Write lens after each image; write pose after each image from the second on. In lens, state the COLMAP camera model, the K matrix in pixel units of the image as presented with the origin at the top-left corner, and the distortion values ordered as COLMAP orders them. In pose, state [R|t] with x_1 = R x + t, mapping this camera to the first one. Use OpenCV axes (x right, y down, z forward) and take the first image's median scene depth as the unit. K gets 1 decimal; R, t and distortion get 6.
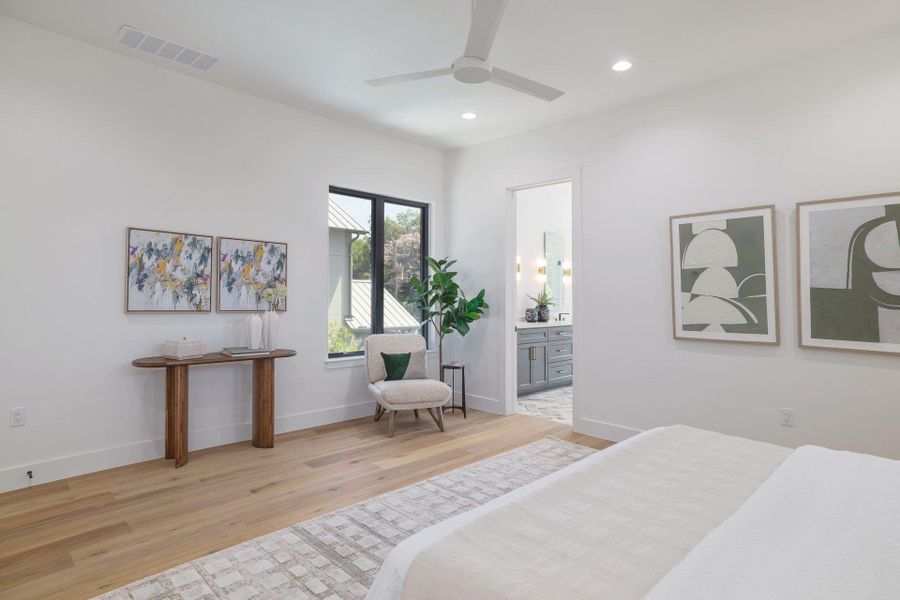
lens RADIAL K [[502.8, 0, 452.0], [0, 502.8, 295.0], [0, 0, 1]] dist [-0.013487, 0.006872]
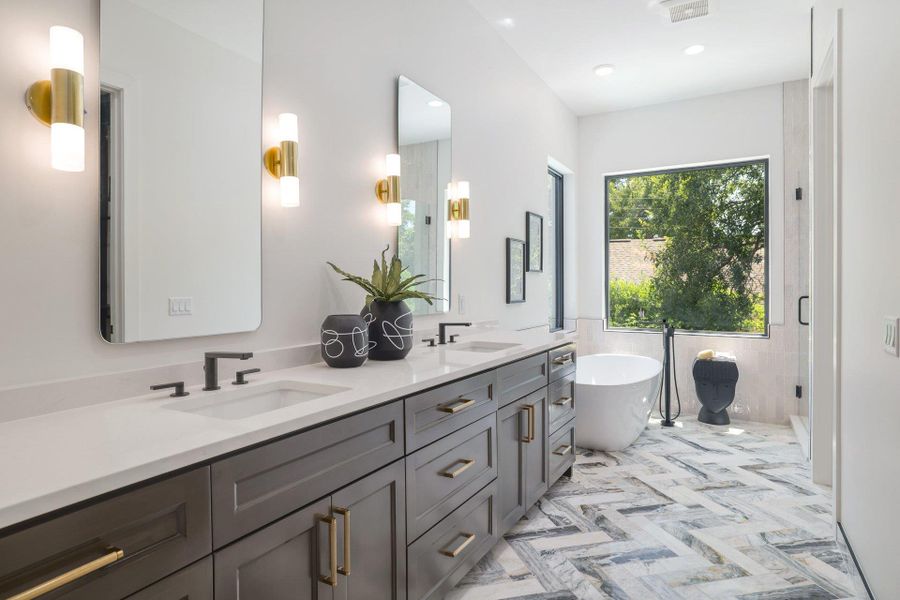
lens RADIAL K [[502.8, 0, 451.3], [0, 502.8, 295.1], [0, 0, 1]] dist [-0.013487, 0.006872]
pose [[0.963294, -0.007686, 0.268340, 0.259201], [0.002229, 0.999785, 0.020636, 0.020801], [-0.268440, -0.019280, 0.963103, 1.340956]]
